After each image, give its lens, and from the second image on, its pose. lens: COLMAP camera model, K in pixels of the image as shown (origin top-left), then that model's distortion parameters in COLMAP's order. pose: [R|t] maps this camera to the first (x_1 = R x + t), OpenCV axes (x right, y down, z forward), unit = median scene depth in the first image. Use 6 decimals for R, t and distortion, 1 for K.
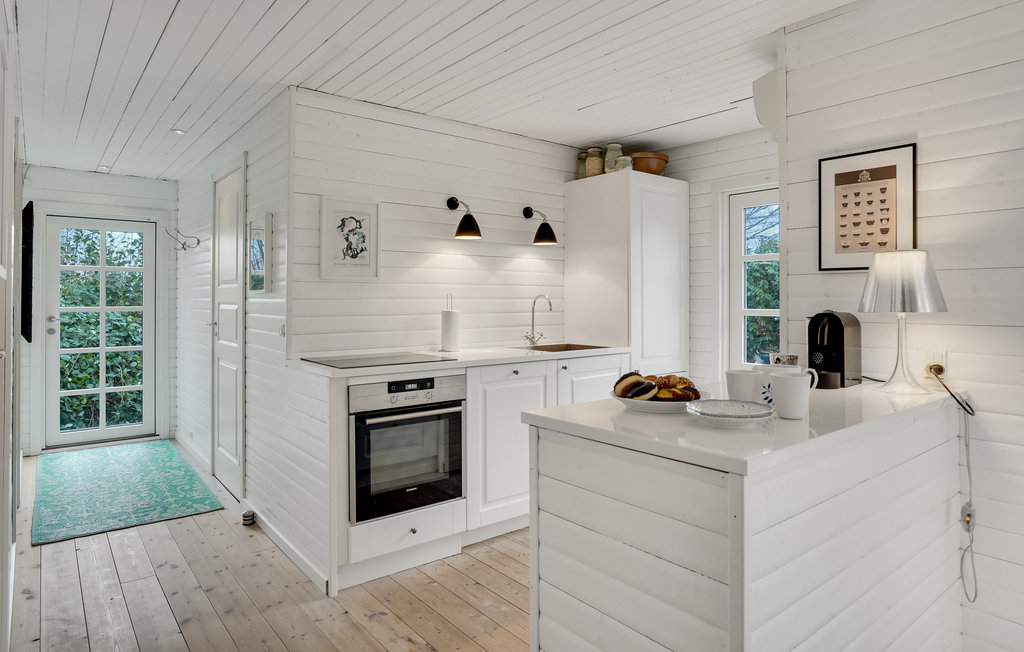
lens RADIAL K [[590.4, 0, 487.3], [0, 590.4, 316.9], [0, 0, 1]] dist [-0.000347, 0.002861]
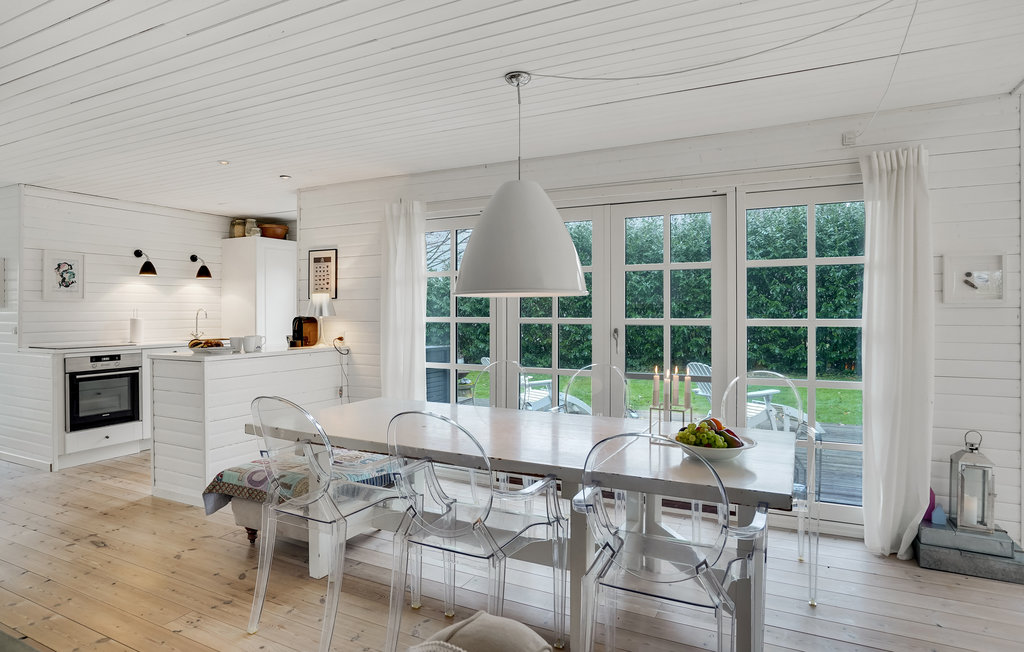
lens RADIAL K [[590.4, 0, 487.3], [0, 590.4, 316.9], [0, 0, 1]] dist [-0.000347, 0.002861]
pose [[0.916559, -0.007203, 0.399836, 0.201833], [0.015448, 0.999729, -0.017402, 0.033048], [-0.399602, 0.022127, 0.916422, -1.035945]]
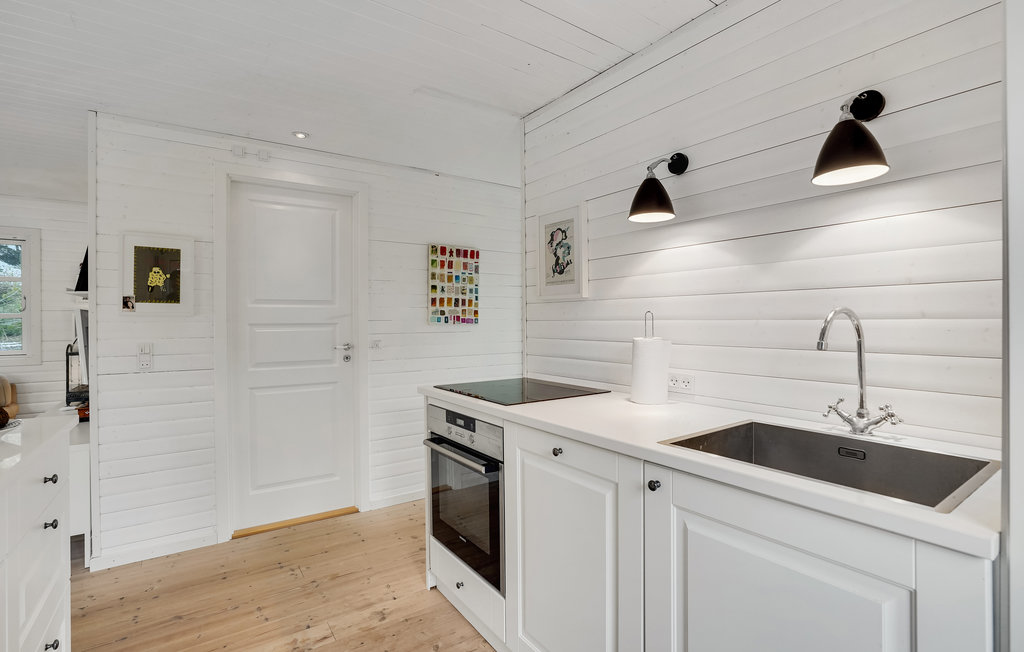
lens RADIAL K [[482.0, 0, 512.0], [0, 482.0, 326.0], [0, 0, 1]] dist [-0.015344, 0.000104]
pose [[-0.040228, 0.022331, -0.998941, 0.516839], [-0.013984, 0.999640, 0.022910, -0.037725], [0.999093, 0.014891, -0.039901, 0.979607]]
